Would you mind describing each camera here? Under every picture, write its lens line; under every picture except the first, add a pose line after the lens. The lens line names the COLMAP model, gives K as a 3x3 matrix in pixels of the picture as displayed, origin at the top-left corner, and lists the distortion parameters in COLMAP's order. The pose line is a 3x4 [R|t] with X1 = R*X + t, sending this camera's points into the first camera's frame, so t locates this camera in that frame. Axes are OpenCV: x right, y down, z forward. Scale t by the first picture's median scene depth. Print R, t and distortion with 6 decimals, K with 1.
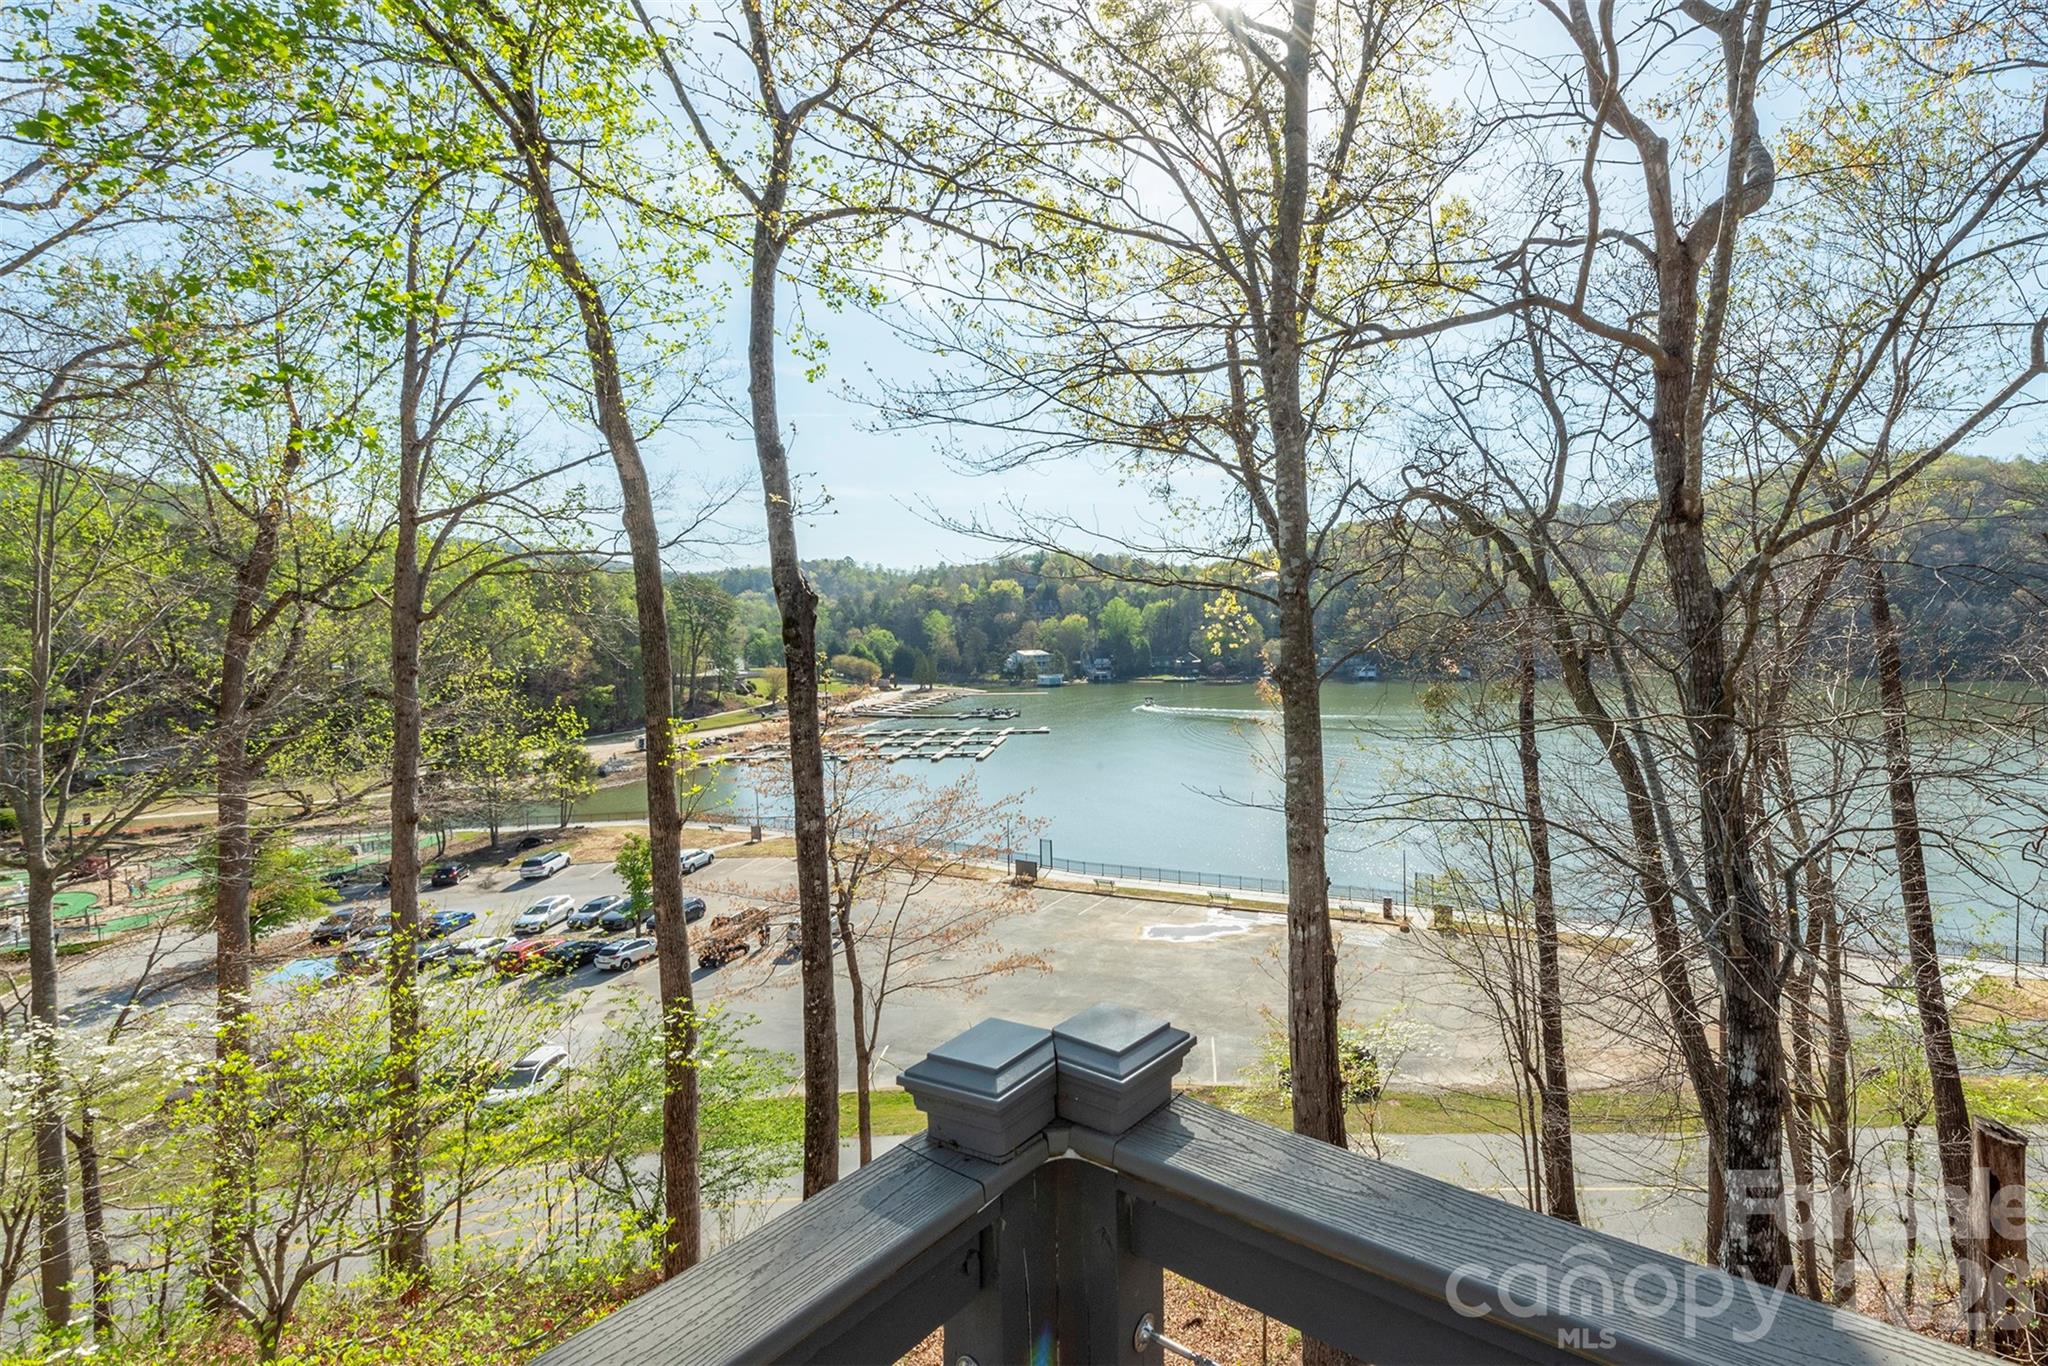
lens RADIAL K [[892.5, 0, 1208.0], [0, 892.5, 665.8], [0, 0, 1]] dist [0.016360, 0.000129]
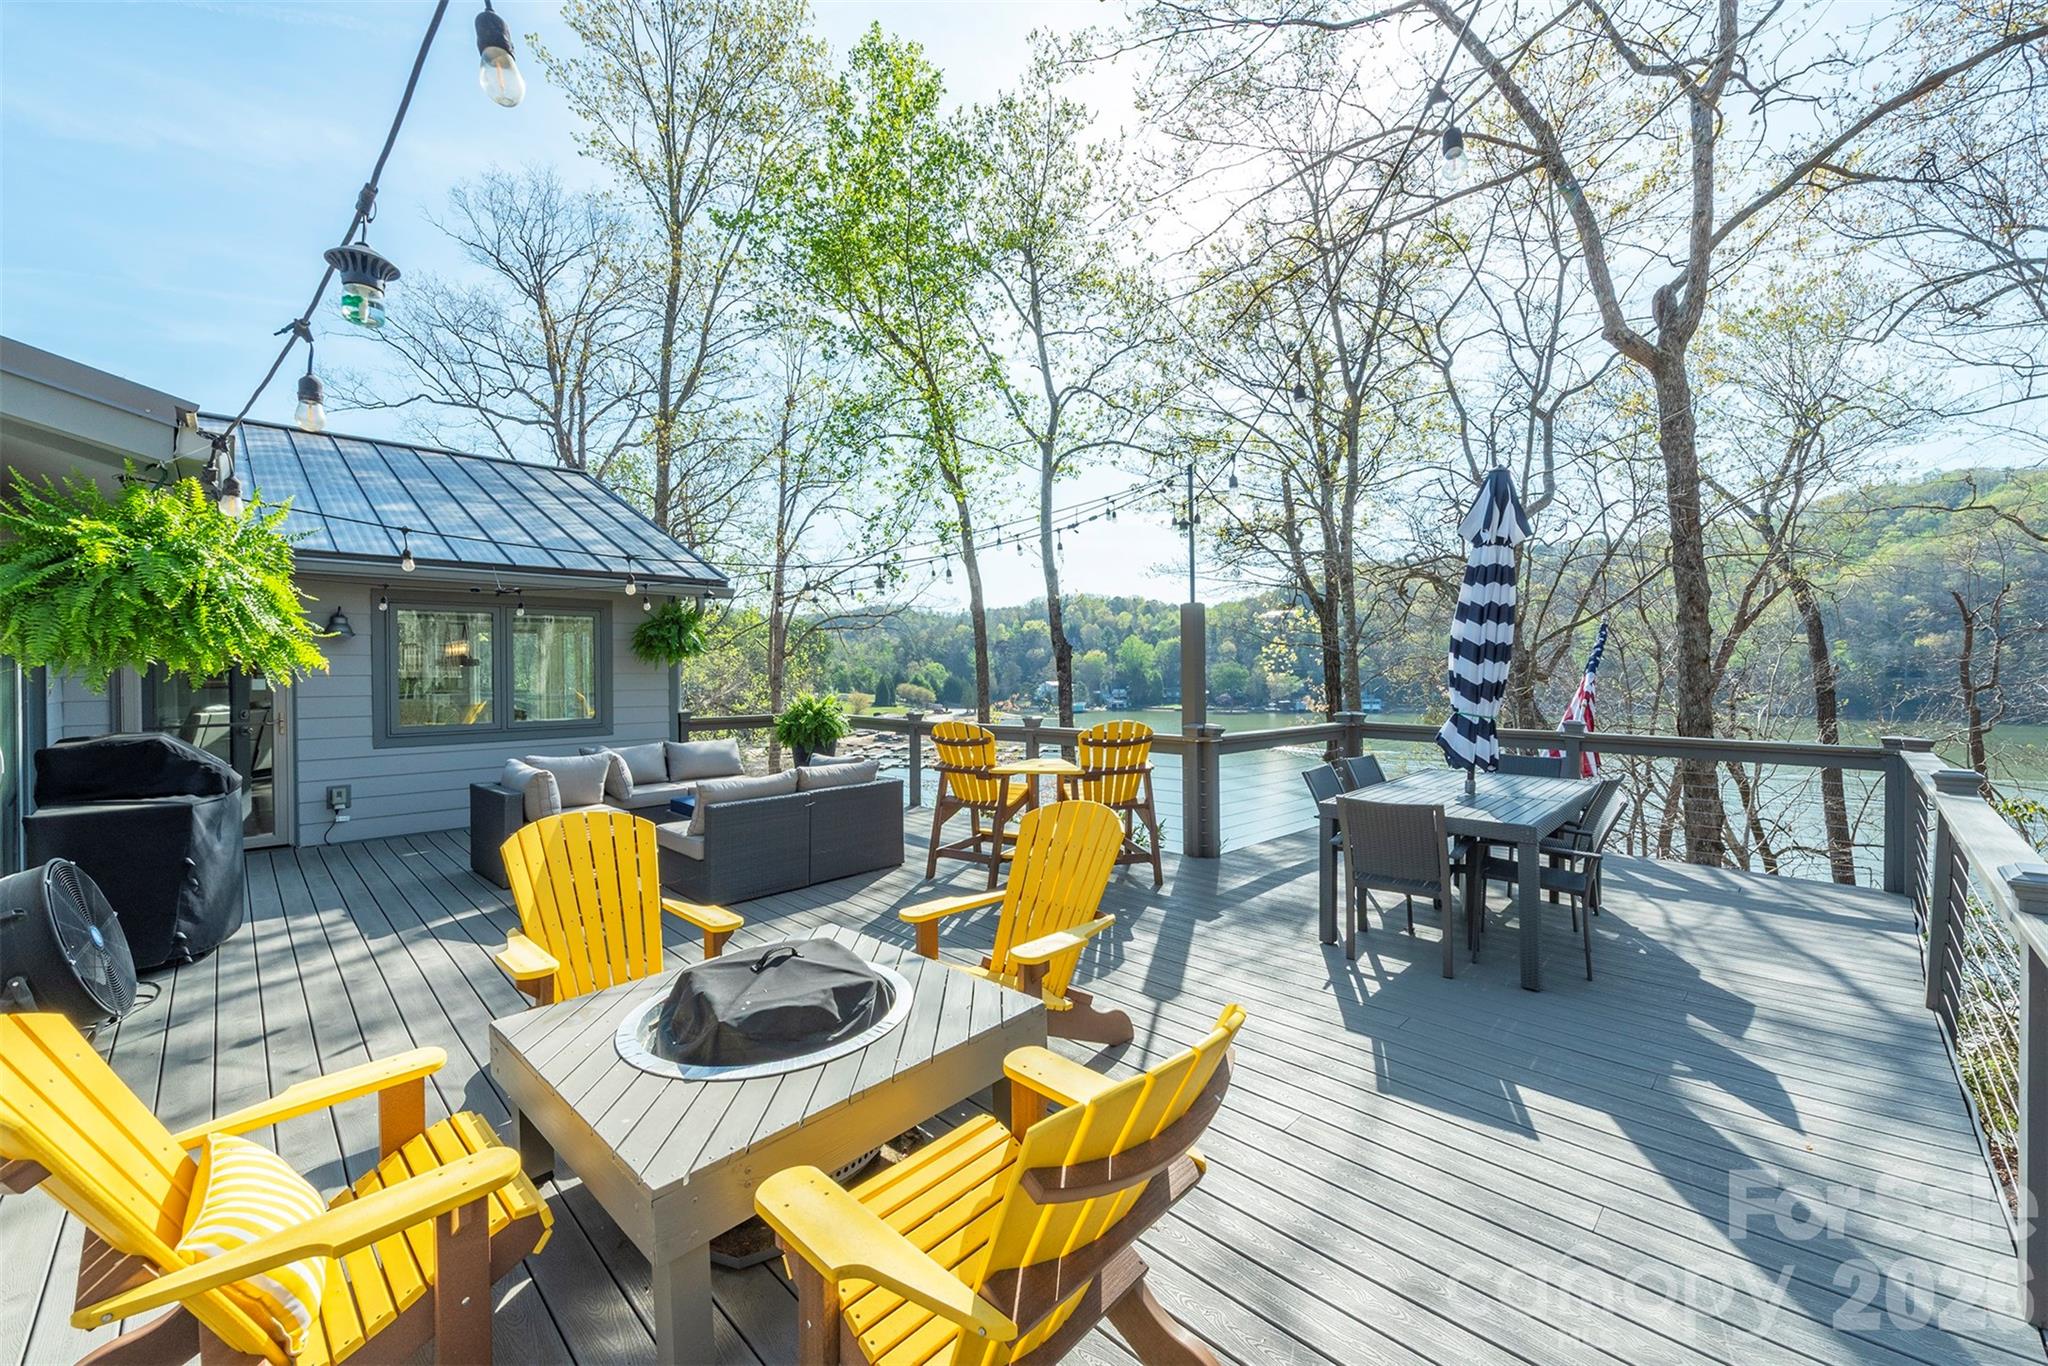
lens RADIAL K [[790.8, 0, 1022.5], [0, 790.8, 677.7], [0, 0, 1]] dist [0.004010, -0.001916]
pose [[0.971586, 0.009480, -0.236497, -0.069972], [-0.014819, 0.999674, -0.020808, 0.013345], [0.236223, 0.023721, 0.971409, -0.343317]]
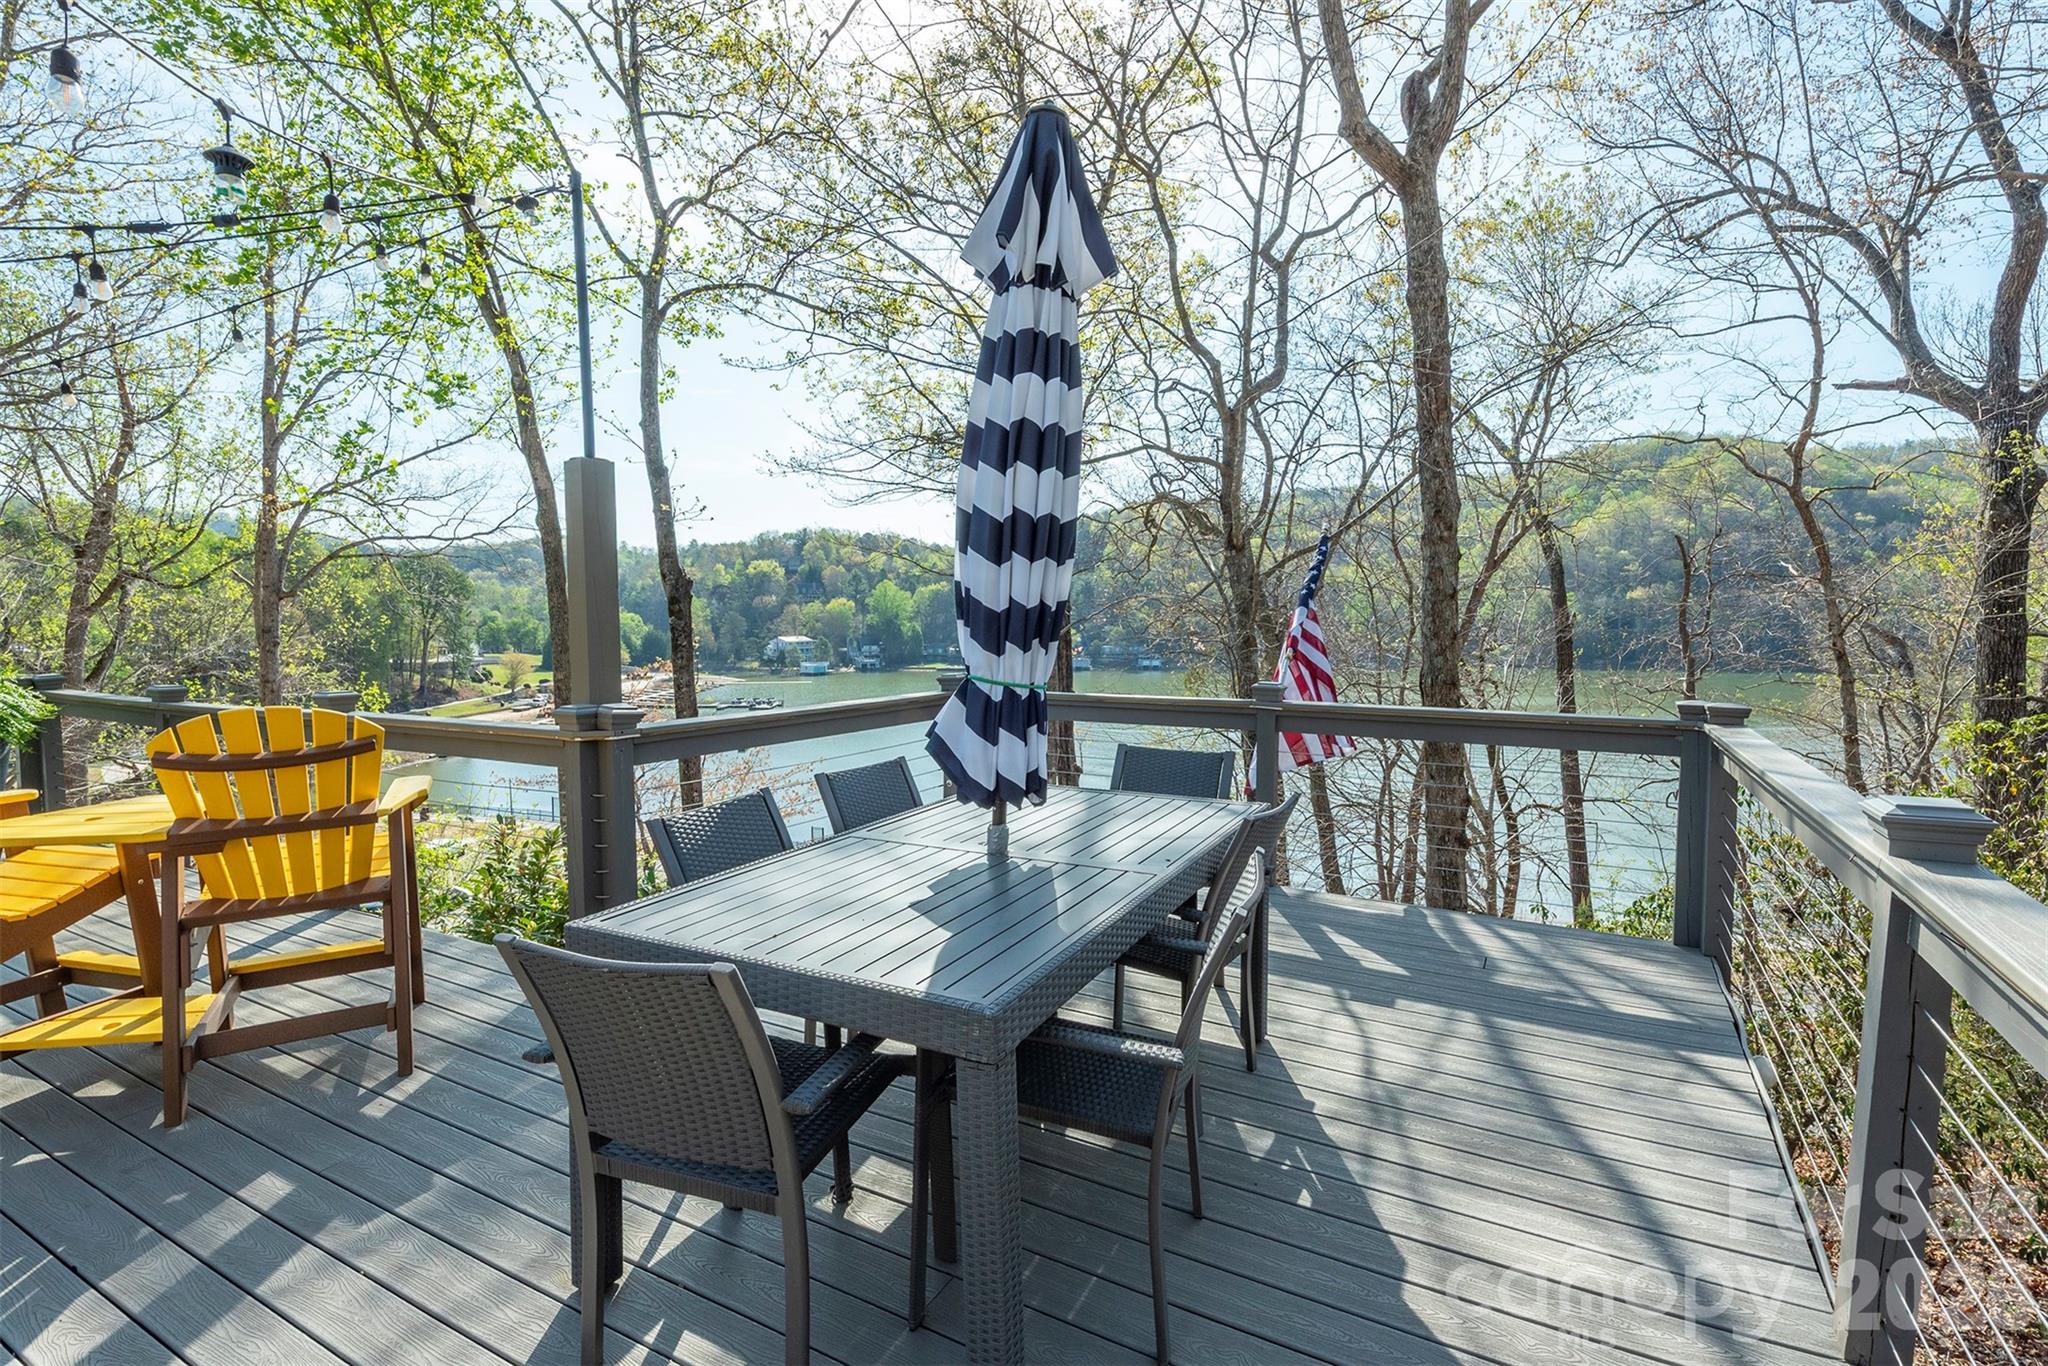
lens RADIAL K [[950.3, 0, 1031.1], [0, 950.3, 678.4], [0, 0, 1]] dist [0.006037, 0.000582]
pose [[0.998751, 0.003419, 0.049838, -0.003222], [-0.004692, 0.999665, 0.025448, 0.013920], [-0.049734, -0.025650, 0.998433, -0.219535]]
